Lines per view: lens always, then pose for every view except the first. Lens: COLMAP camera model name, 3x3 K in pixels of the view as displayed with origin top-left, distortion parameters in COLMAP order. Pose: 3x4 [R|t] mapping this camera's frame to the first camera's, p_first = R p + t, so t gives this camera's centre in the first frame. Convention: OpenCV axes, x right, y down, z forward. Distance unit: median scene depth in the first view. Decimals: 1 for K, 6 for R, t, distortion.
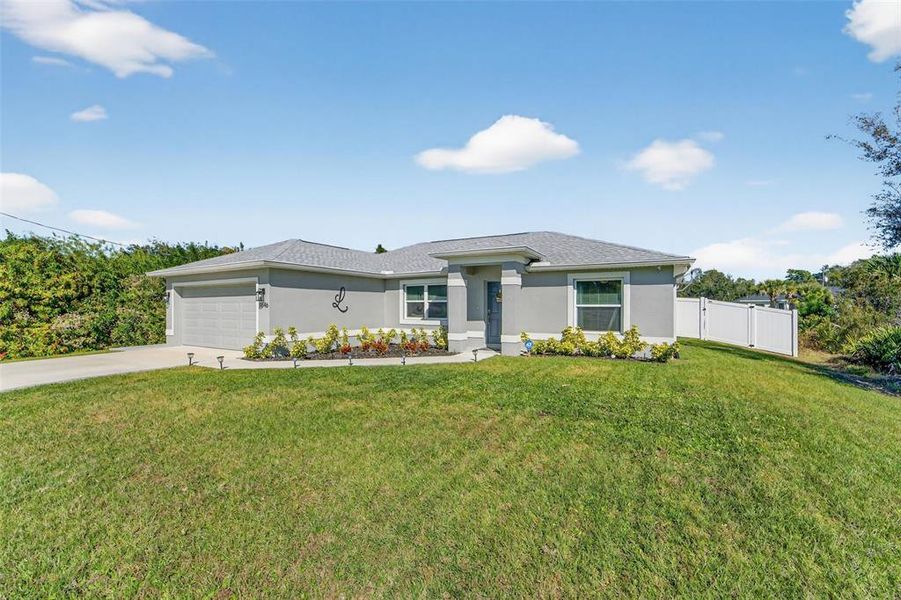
lens RADIAL K [[371.3, 0, 449.8], [0, 371.3, 302.3], [0, 0, 1]] dist [-0.001917, 0.000202]
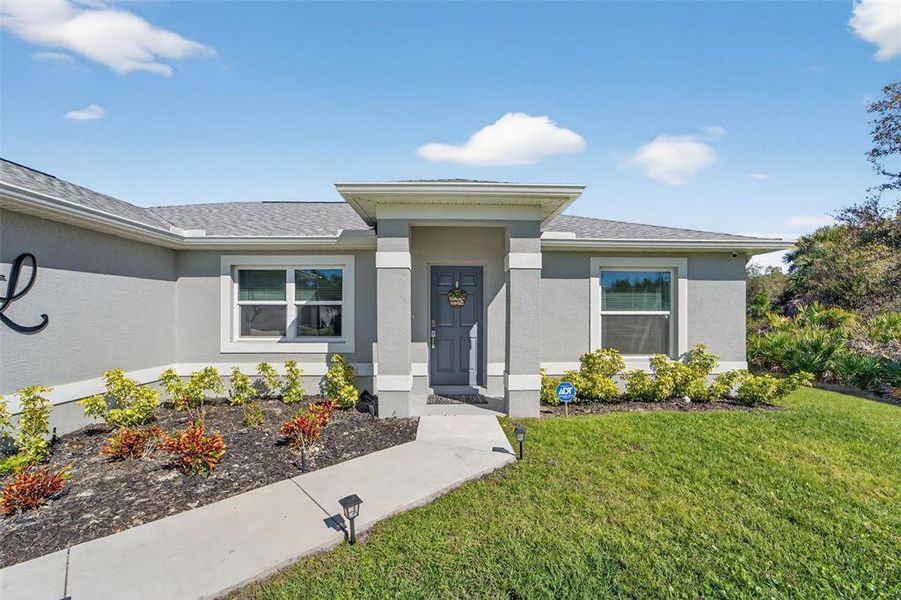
lens RADIAL K [[363.2, 0, 465.6], [0, 363.2, 314.6], [0, 0, 1]] dist [0.002328, 0.000164]
pose [[0.848372, -0.002047, 0.529397, -0.128882], [-0.006431, 0.999879, 0.014172, 0.004636], [-0.529362, -0.015428, 0.848256, 0.517979]]
